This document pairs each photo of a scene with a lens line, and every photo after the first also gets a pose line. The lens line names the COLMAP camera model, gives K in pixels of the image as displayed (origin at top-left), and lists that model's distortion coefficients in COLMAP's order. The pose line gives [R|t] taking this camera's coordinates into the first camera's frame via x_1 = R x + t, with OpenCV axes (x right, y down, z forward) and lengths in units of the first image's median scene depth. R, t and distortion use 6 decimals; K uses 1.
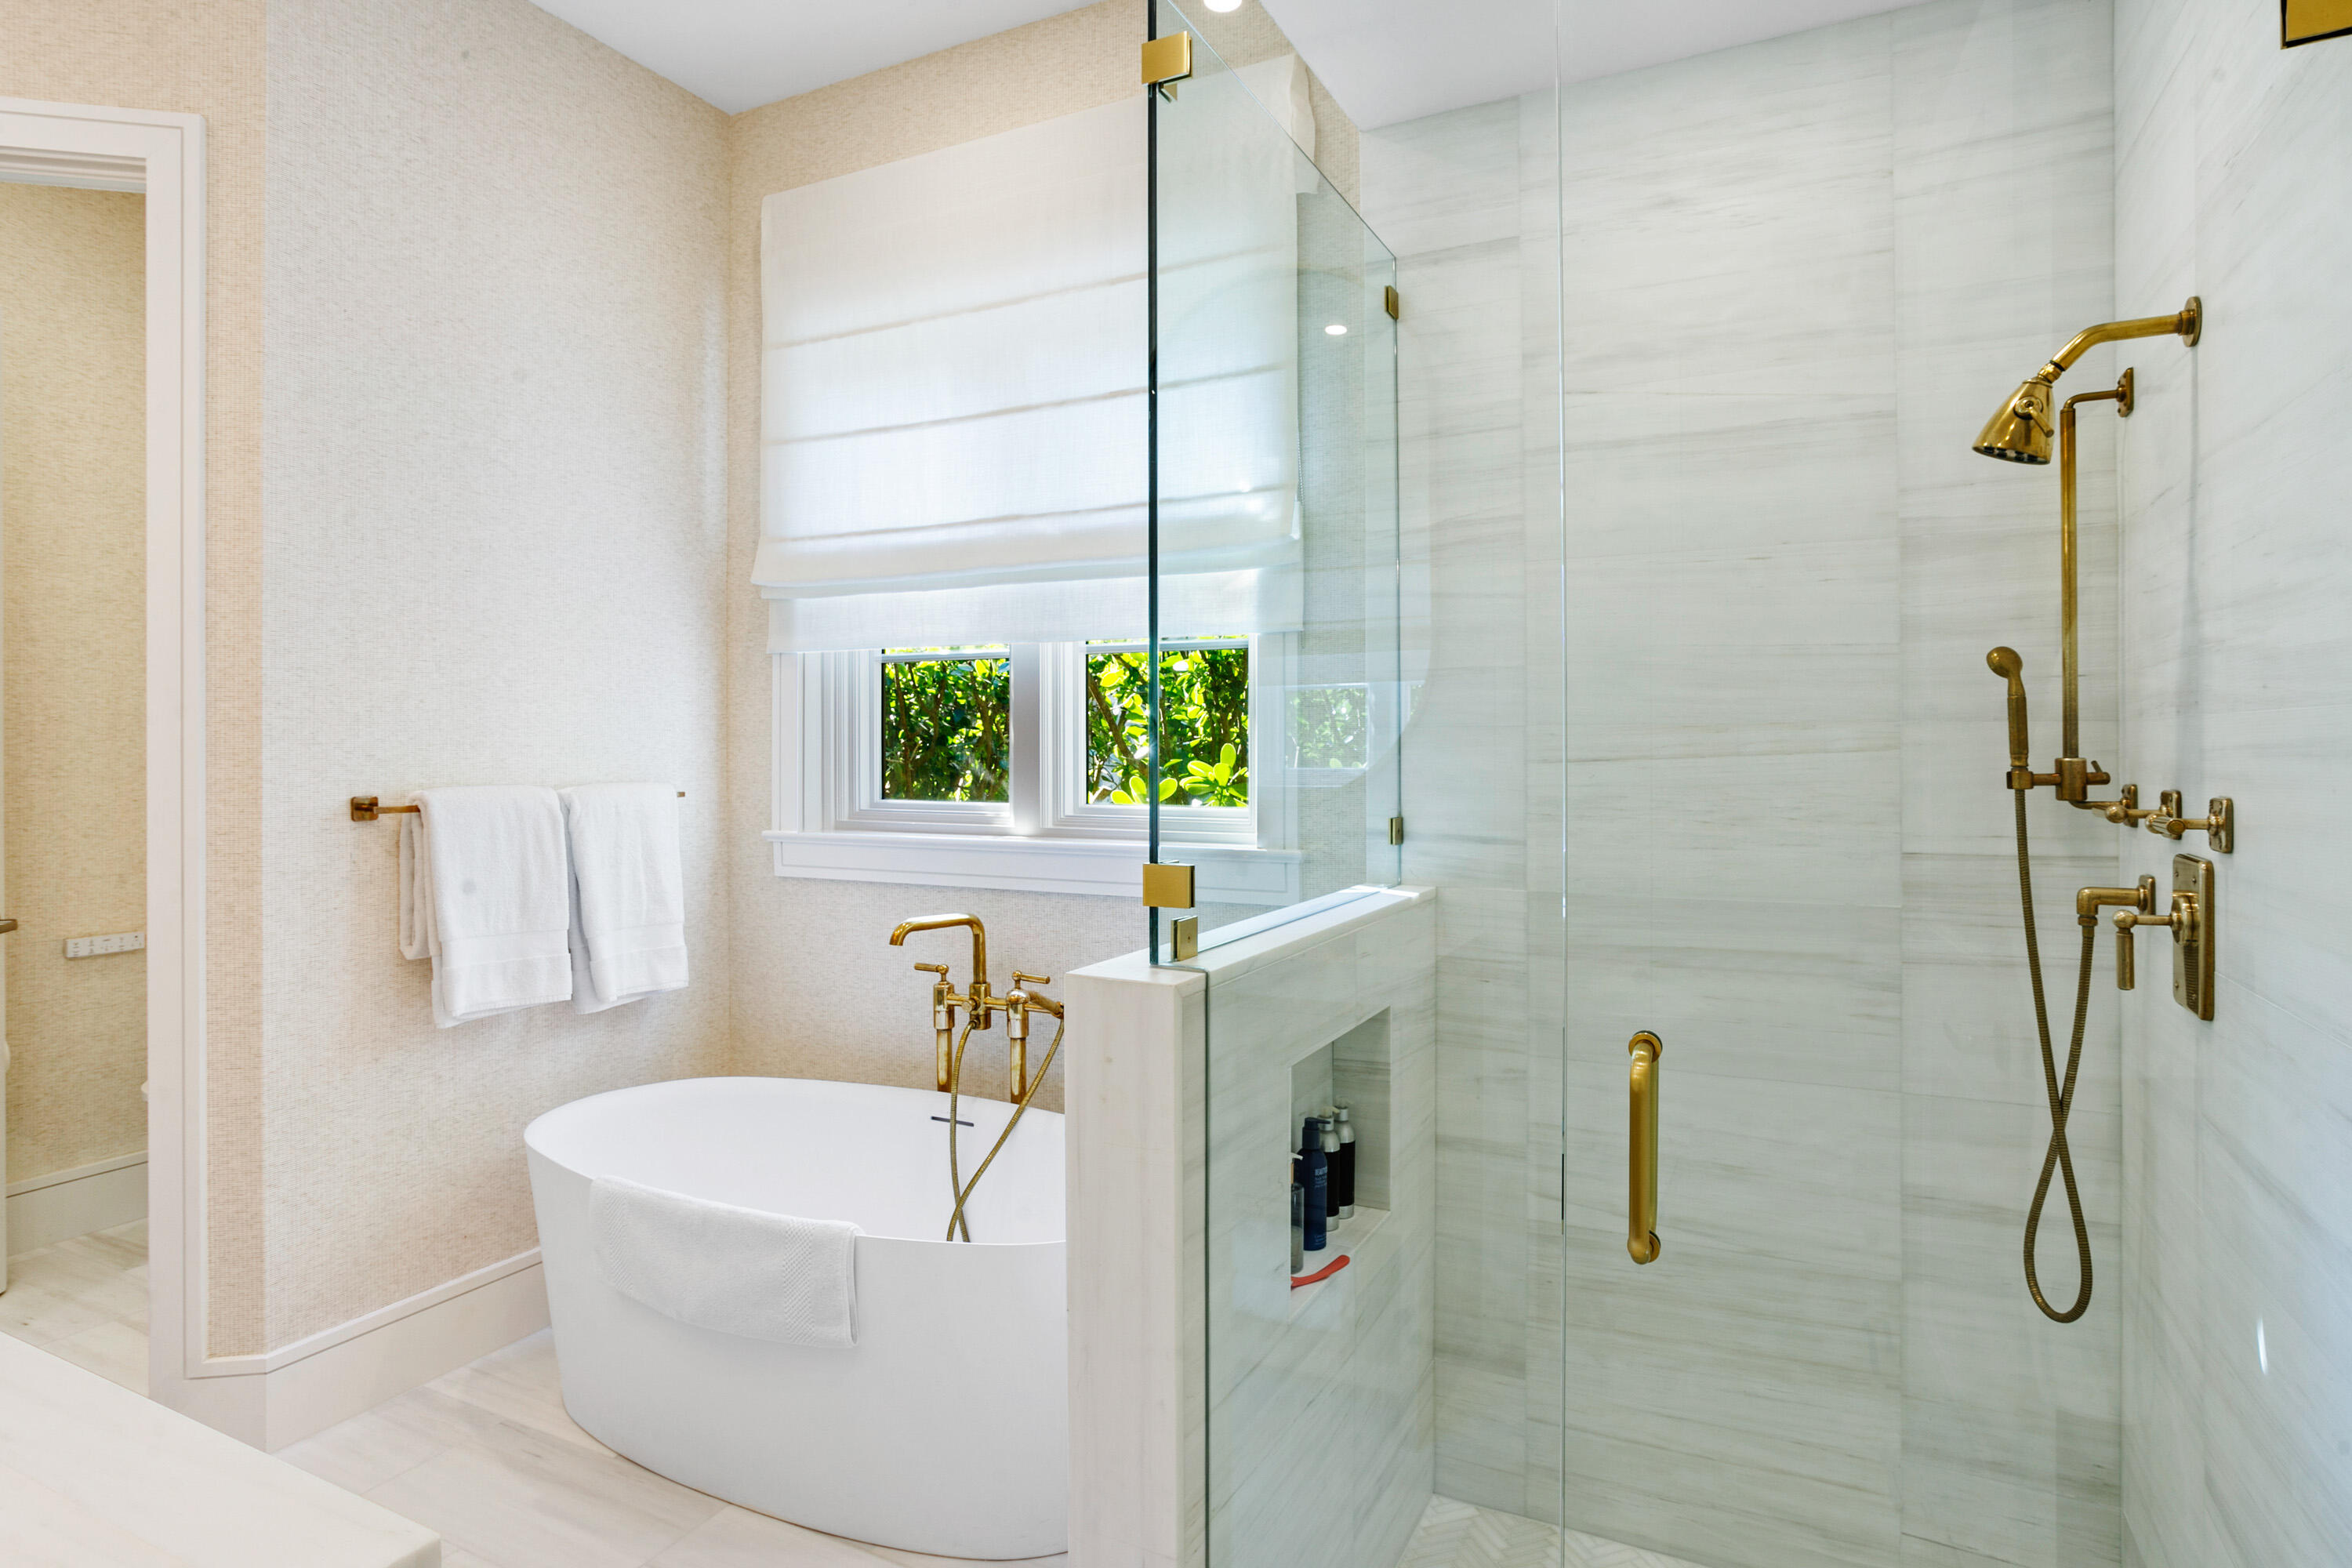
lens RADIAL K [[1263.2, 0, 1176.0], [0, 1263.2, 784.0], [0, 0, 1]] dist [0.000870, 0.000065]
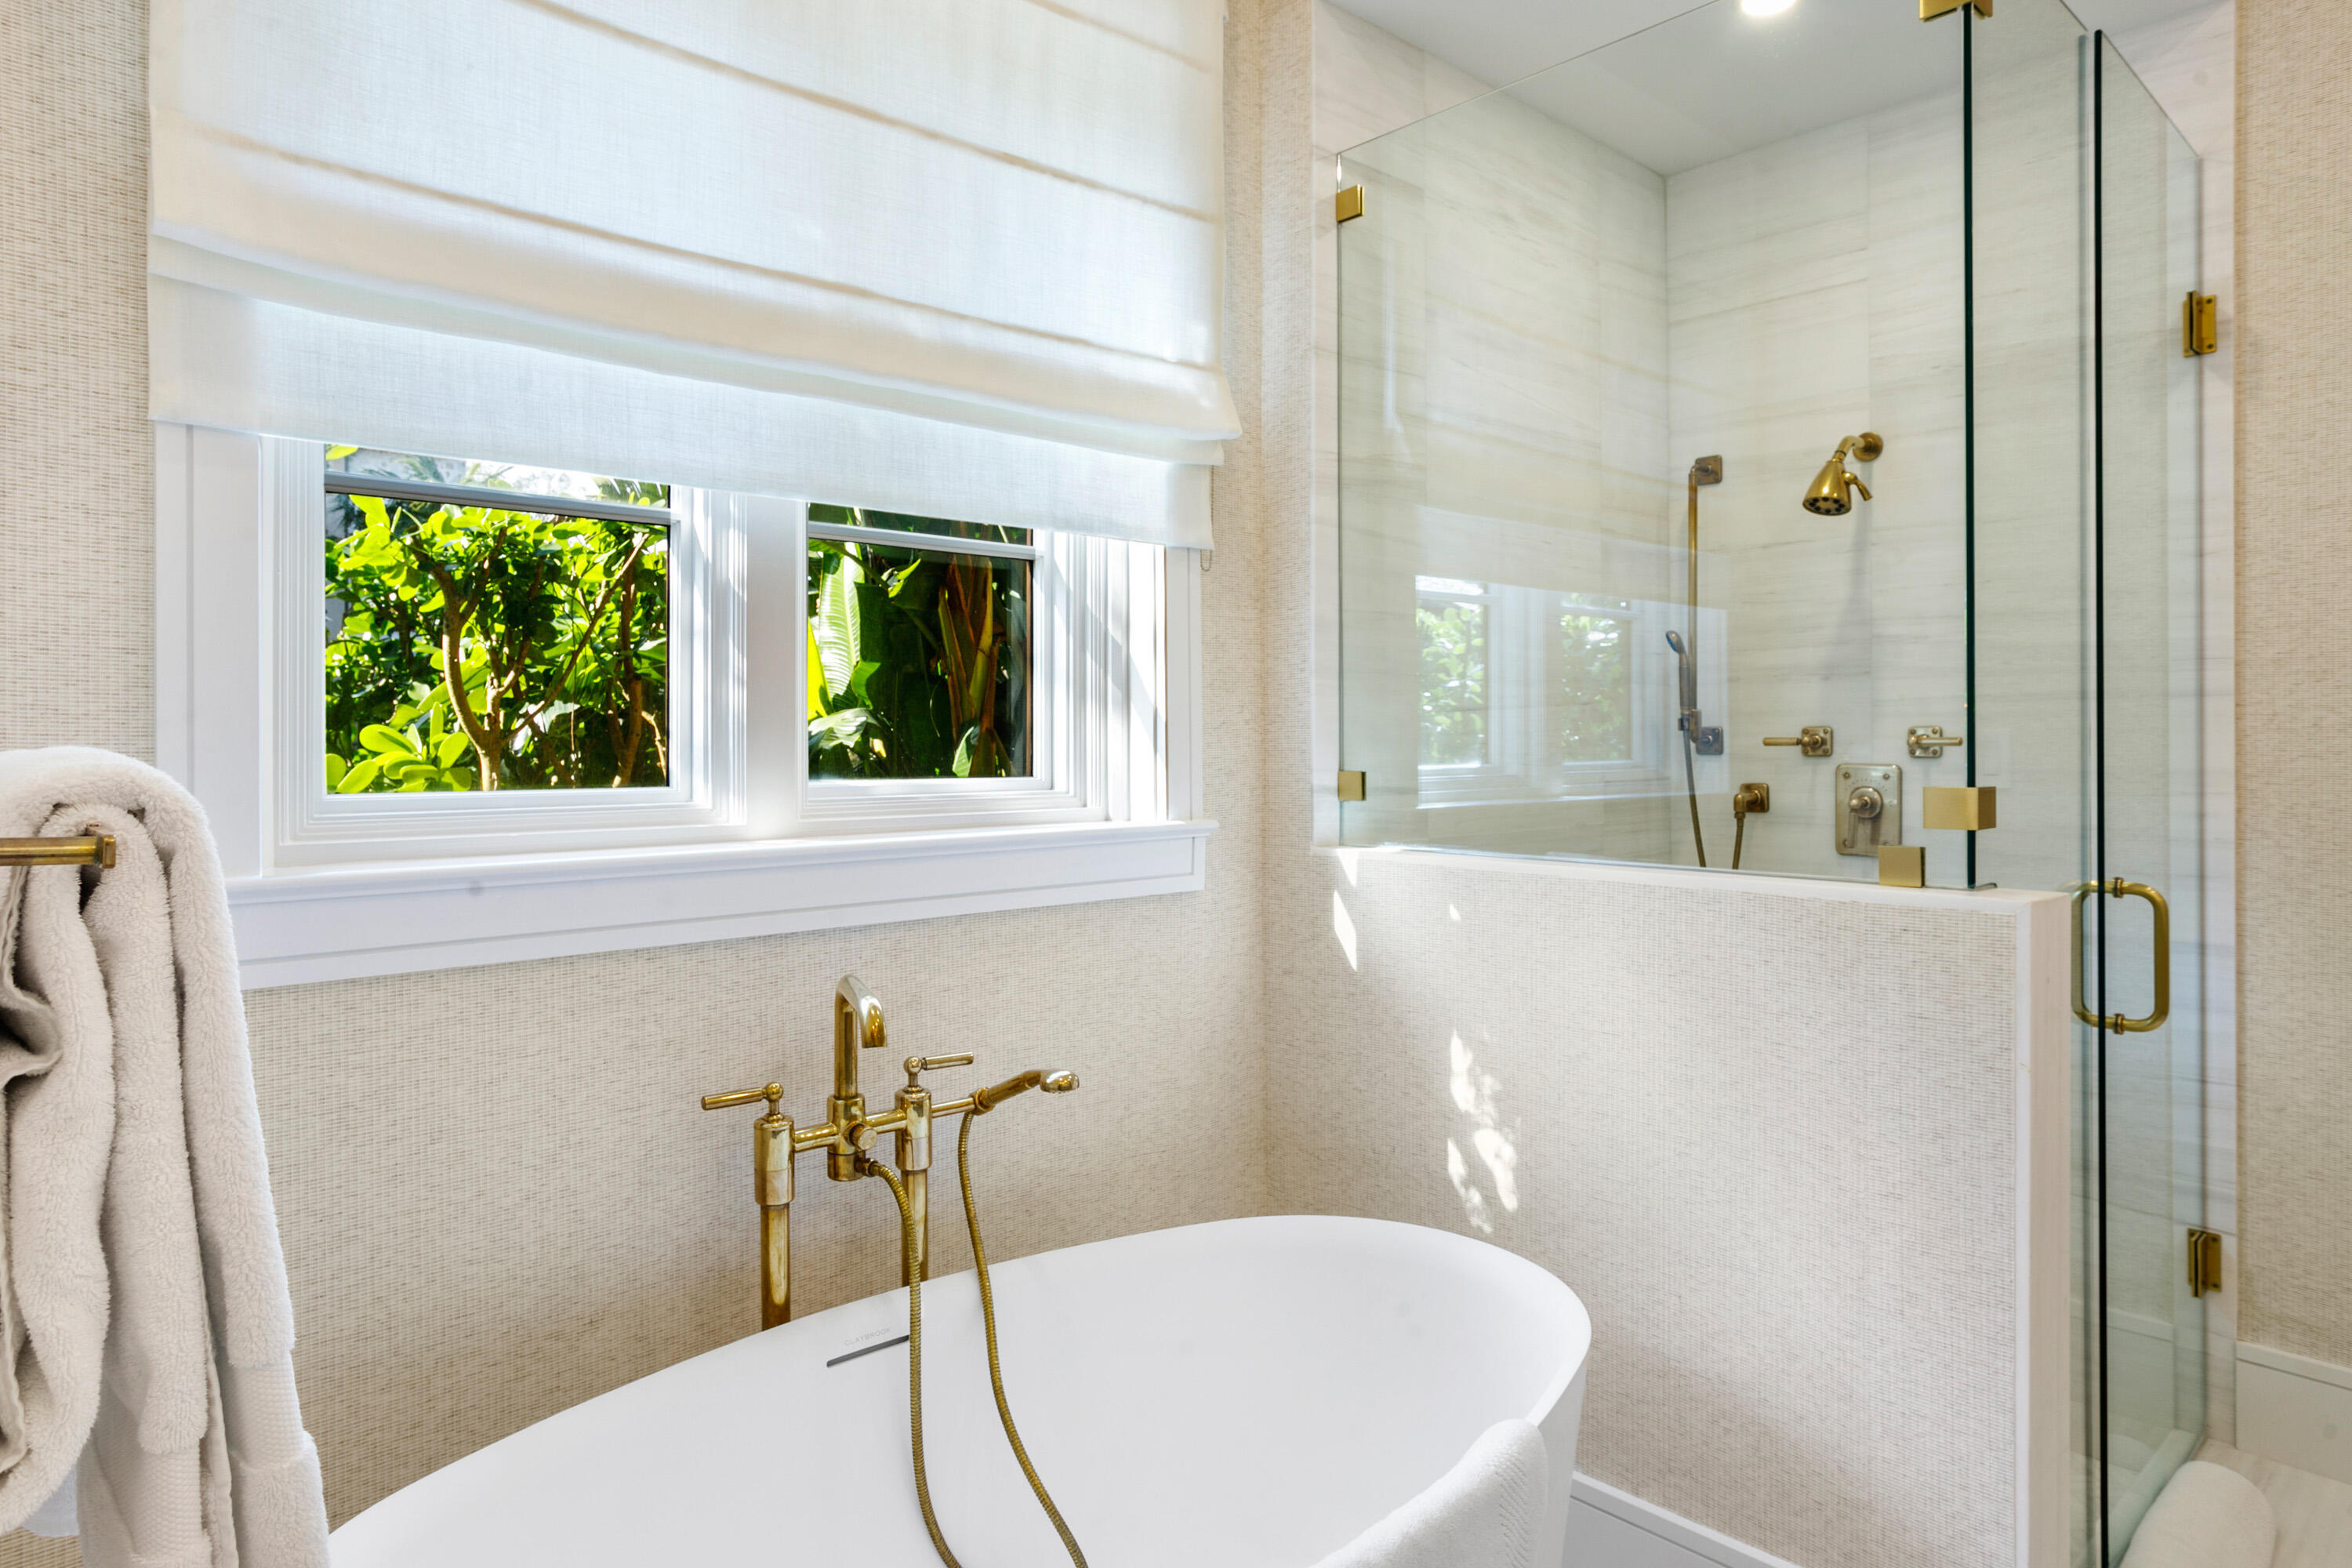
lens RADIAL K [[1447.7, 0, 1175.4], [0, 1447.7, 722.5], [0, 0, 1]] dist [0.024309, 0.000574]
pose [[0.352715, 0.005546, 0.935715, -0.715809], [0.026876, 0.999510, -0.016055, 0.004877], [-0.935345, 0.030811, 0.352393, 0.636373]]
